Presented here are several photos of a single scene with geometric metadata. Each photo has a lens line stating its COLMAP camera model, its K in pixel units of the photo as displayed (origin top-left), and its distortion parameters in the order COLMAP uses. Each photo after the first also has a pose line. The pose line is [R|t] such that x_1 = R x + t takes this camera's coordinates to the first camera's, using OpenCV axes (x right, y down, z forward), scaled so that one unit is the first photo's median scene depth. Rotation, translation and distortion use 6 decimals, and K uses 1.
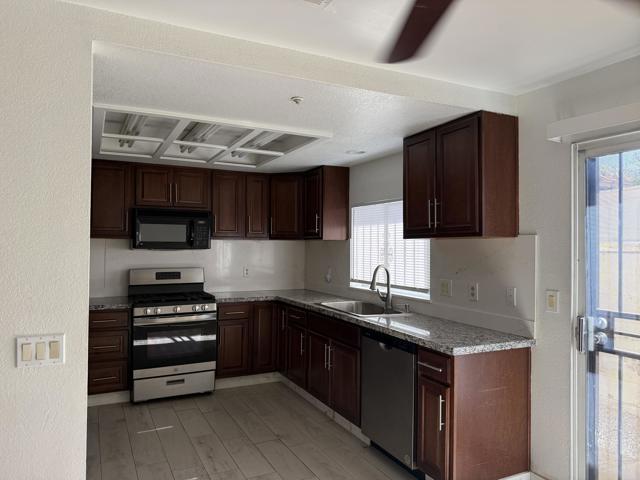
lens RADIAL K [[458.4, 0, 322.1], [0, 458.4, 239.4], [0, 0, 1]] dist [0.043869, -0.048106]
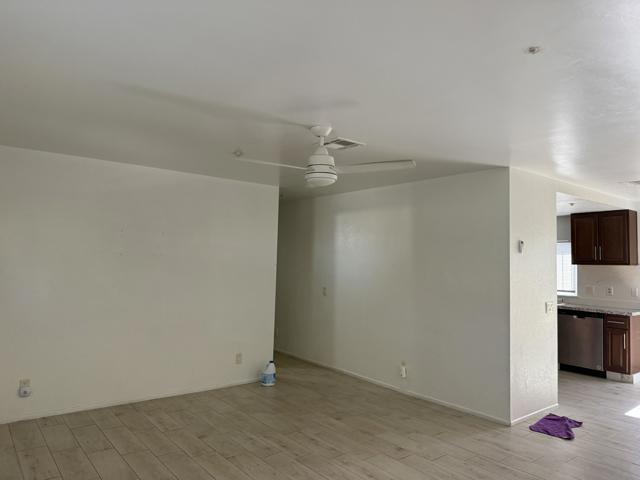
lens RADIAL K [[458.4, 0, 317.4], [0, 458.4, 229.7], [0, 0, 1]] dist [0.043869, -0.048106]
pose [[0.974185, 0.029817, 0.223772, -1.104005], [-0.017713, 0.998279, -0.055903, -0.017438], [-0.225054, 0.050497, 0.973037, -0.581545]]
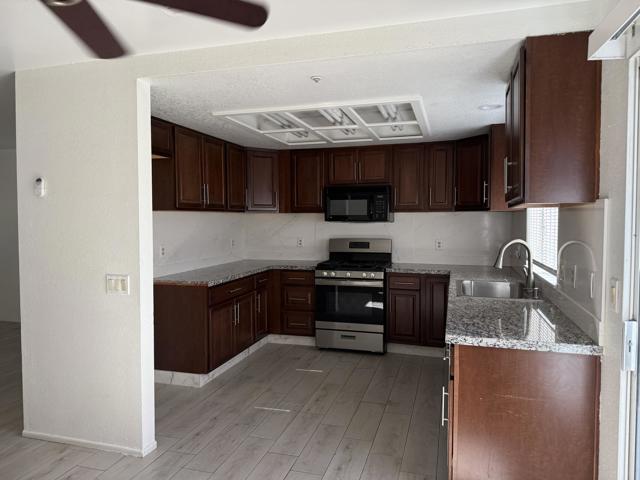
lens RADIAL K [[458.4, 0, 335.3], [0, 458.4, 235.7], [0, 0, 1]] dist [0.043869, -0.048106]
pose [[0.750702, 0.017946, -0.660398, 0.422075], [0.013773, 0.998989, 0.042803, 0.007471], [0.660498, -0.041228, 0.749695, 0.139321]]
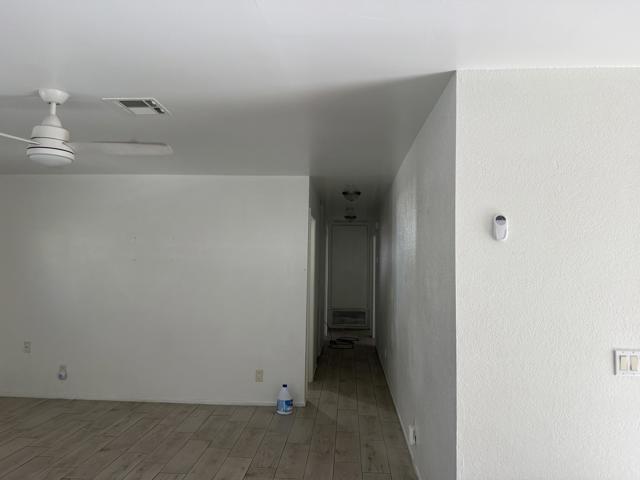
lens RADIAL K [[458.4, 0, 317.5], [0, 458.4, 241.2], [0, 0, 1]] dist [0.043869, -0.048106]
pose [[0.873462, -0.020090, -0.486477, -0.316815], [-0.002461, 0.998953, -0.045673, -0.005989], [0.486886, 0.041091, 0.872499, -0.188338]]
